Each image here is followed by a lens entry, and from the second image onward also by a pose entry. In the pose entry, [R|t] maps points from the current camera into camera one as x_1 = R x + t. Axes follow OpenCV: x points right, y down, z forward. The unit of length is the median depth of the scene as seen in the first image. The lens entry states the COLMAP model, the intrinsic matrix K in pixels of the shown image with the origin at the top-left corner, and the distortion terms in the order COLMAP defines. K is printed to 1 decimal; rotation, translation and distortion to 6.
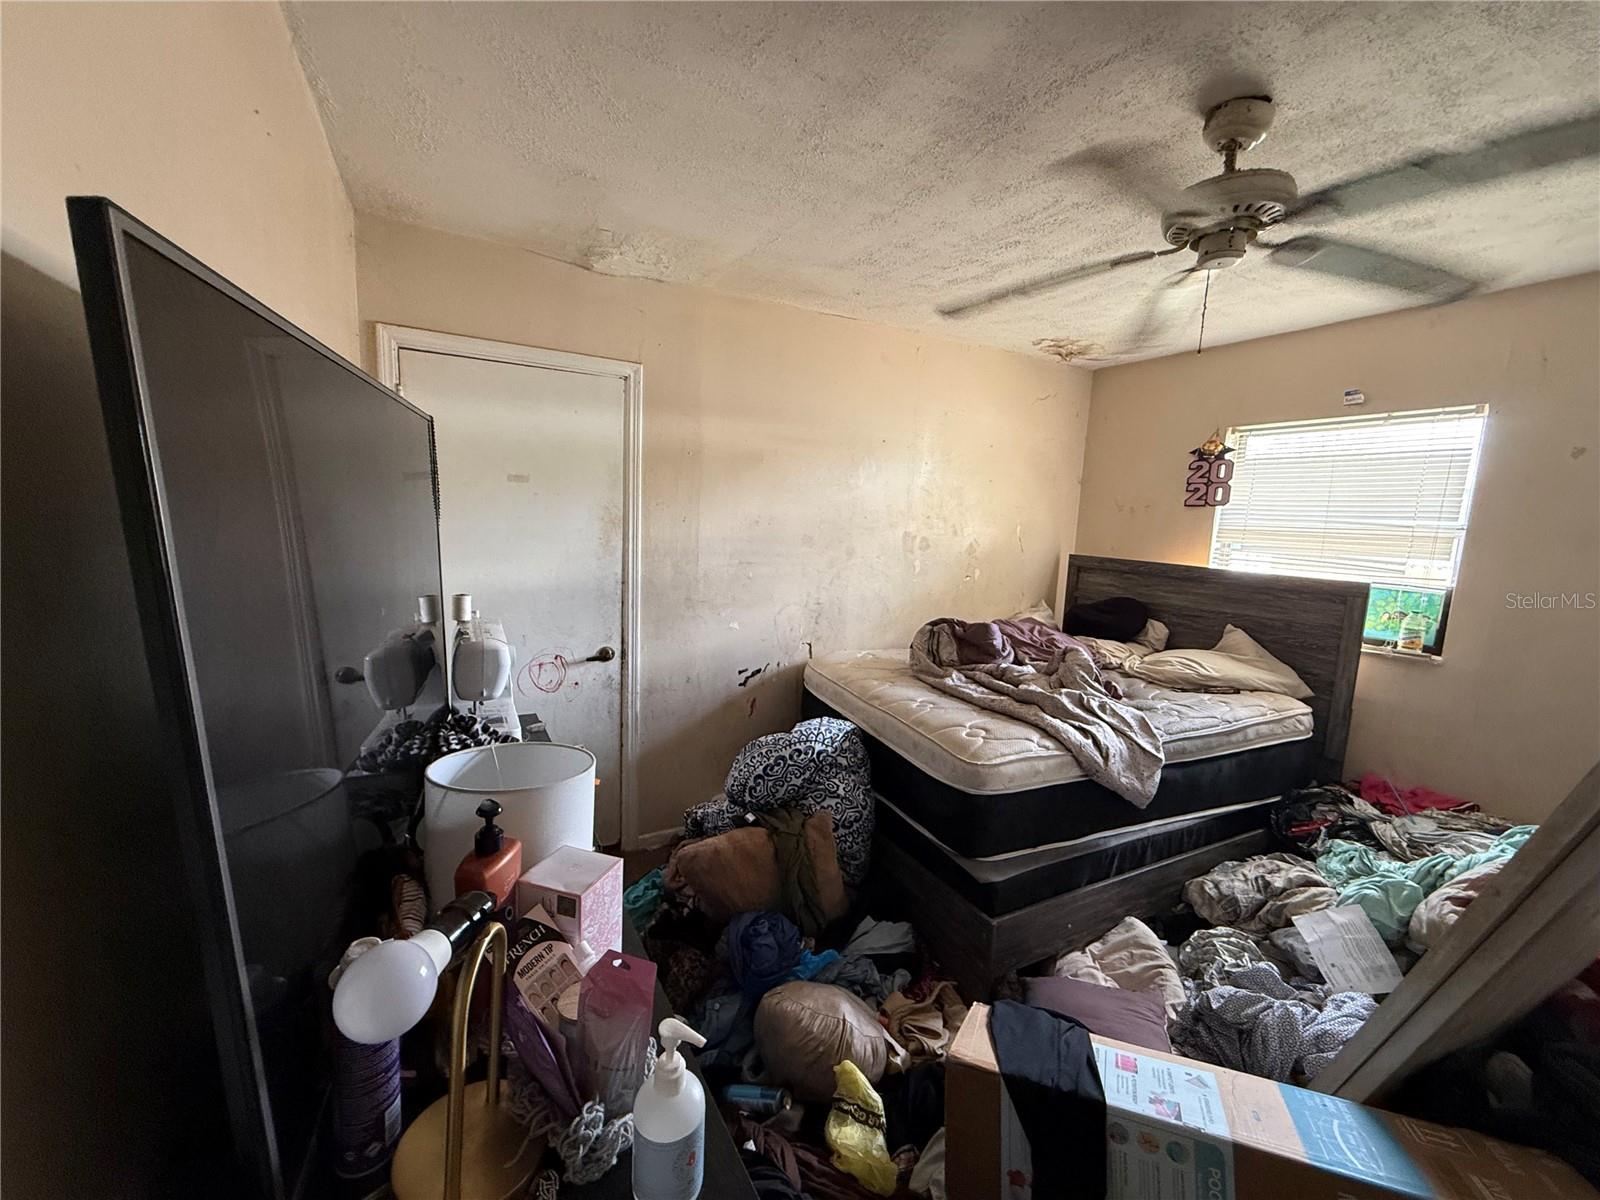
lens RADIAL K [[637.3, 0, 797.8], [0, 637.3, 596.3], [0, 0, 1]] dist [-0.000260, 0.000167]
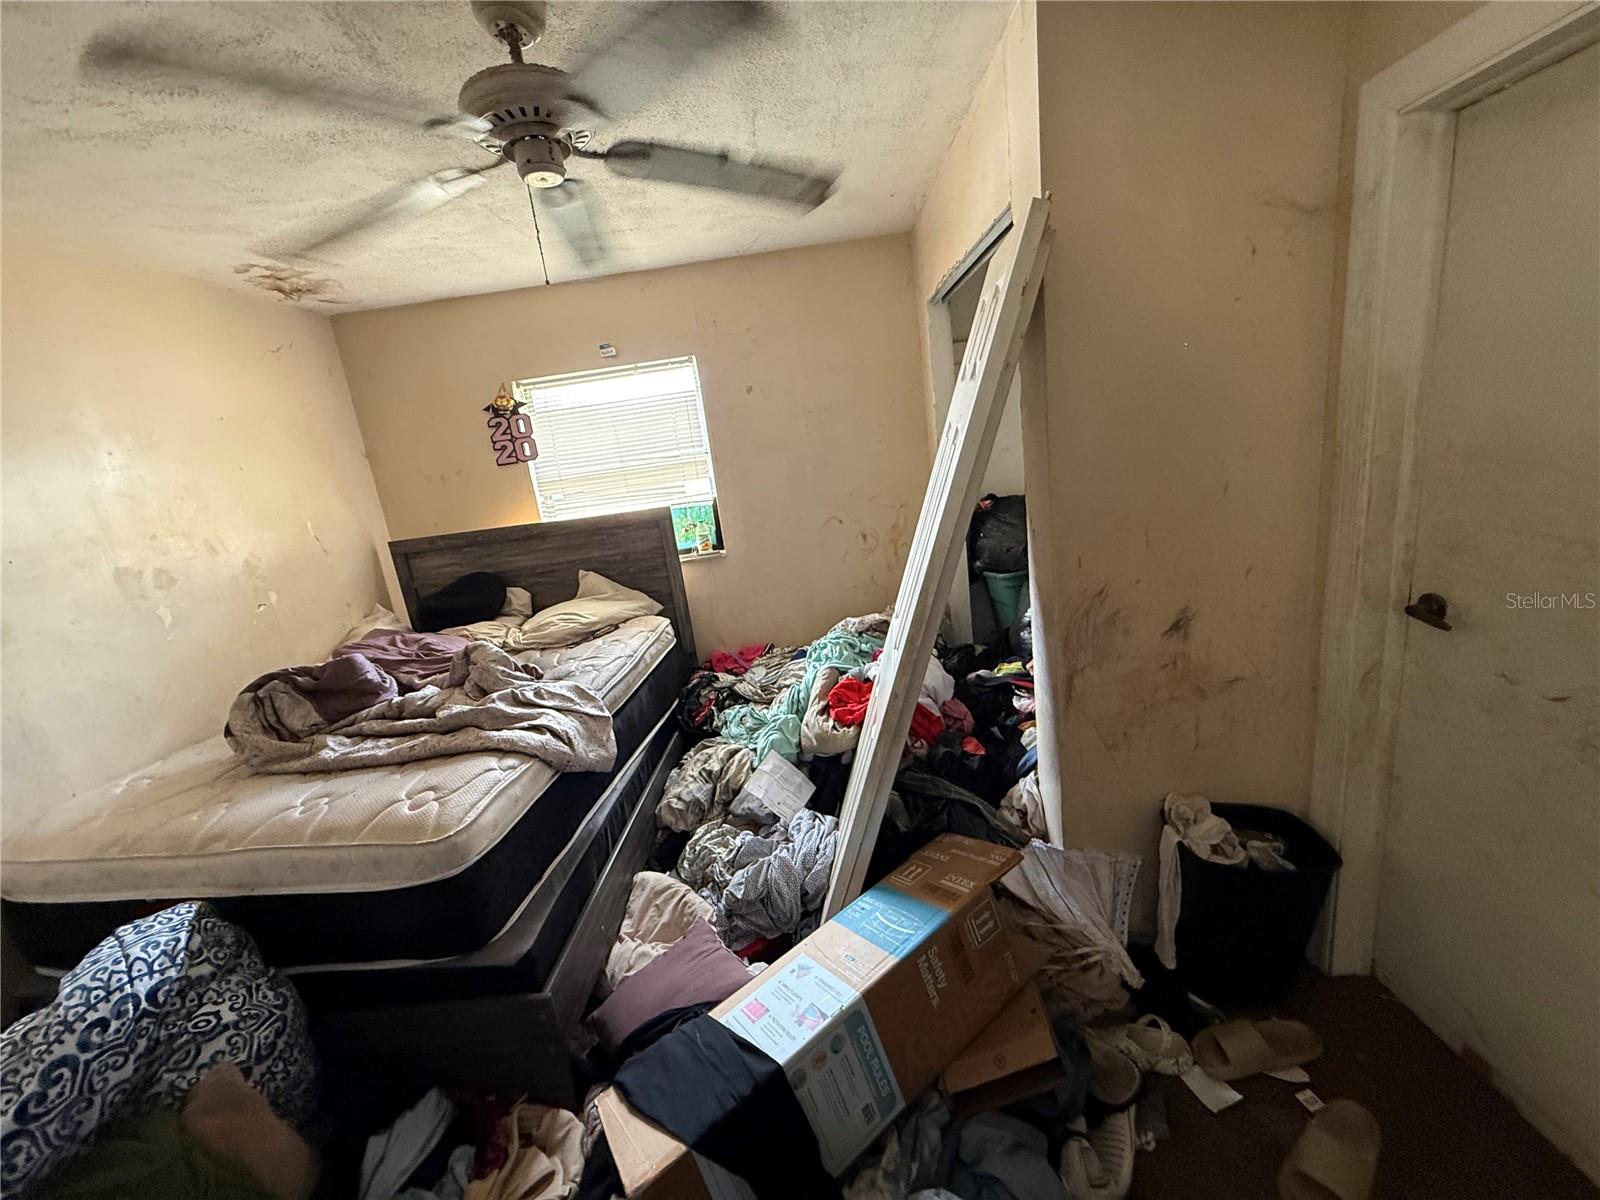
lens RADIAL K [[637.3, 0, 793.9], [0, 637.3, 598.0], [0, 0, 1]] dist [-0.000260, 0.000167]
pose [[0.476343, -0.303932, 0.825059, -0.050752], [0.262399, 0.944736, 0.196523, -0.036335], [-0.839193, 0.122883, 0.529769, 0.204504]]
